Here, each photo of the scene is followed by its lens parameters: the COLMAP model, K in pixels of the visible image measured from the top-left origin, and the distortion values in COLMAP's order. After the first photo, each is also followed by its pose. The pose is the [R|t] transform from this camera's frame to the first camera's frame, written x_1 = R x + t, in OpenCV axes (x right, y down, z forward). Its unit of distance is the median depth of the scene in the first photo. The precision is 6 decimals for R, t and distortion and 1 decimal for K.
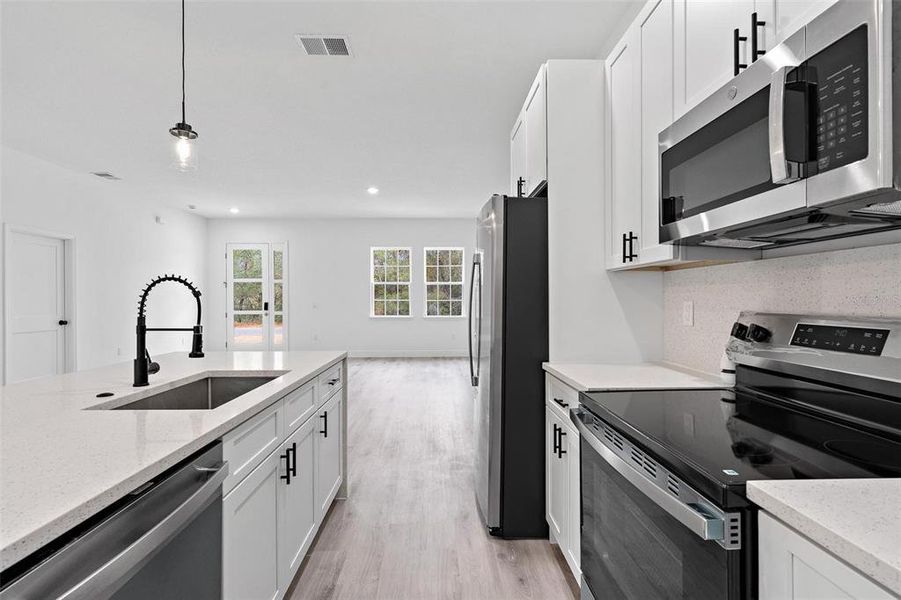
lens RADIAL K [[424.0, 0, 446.1], [0, 424.0, 301.7], [0, 0, 1]] dist [-0.008176, 0.001755]
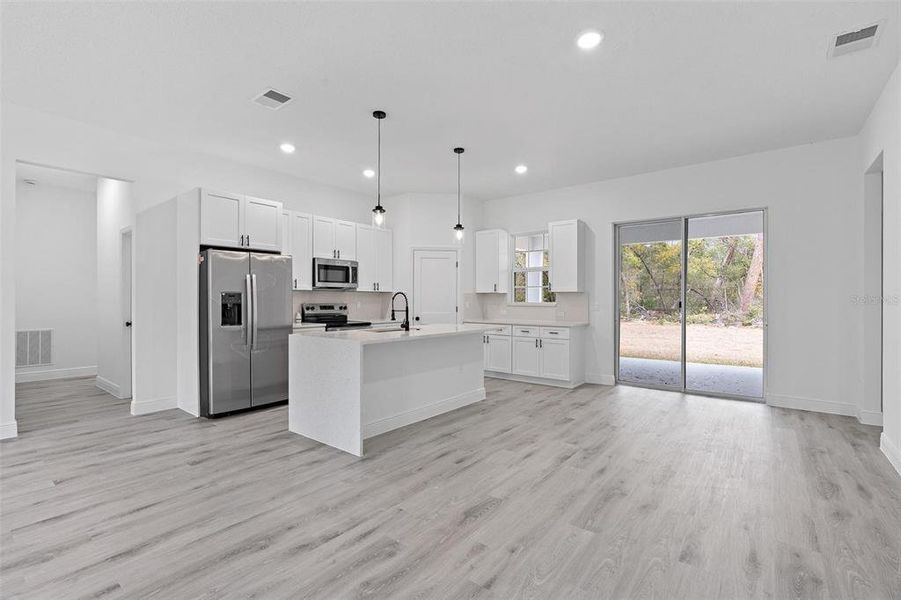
lens RADIAL K [[397.6, 0, 450.8], [0, 397.6, 300.8], [0, 0, 1]] dist [-0.007957, 0.000520]
pose [[-0.760218, -0.000756, 0.649667, -0.600821], [0.002773, 0.999986, 0.004408, -0.003199], [-0.649662, 0.005153, -0.760206, 0.630044]]
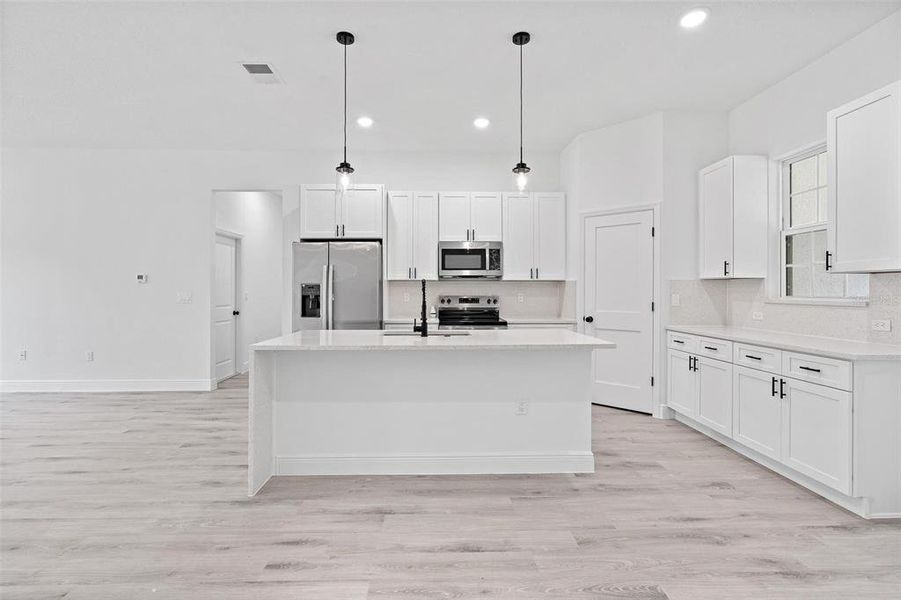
lens RADIAL K [[424.0, 0, 452.1], [0, 424.0, 293.1], [0, 0, 1]] dist [-0.008176, 0.001755]
pose [[-0.004410, -0.003147, 0.999985, -0.597145], [0.003662, 0.999988, 0.003164, -0.001564], [-0.999984, 0.003675, -0.004399, 0.193119]]
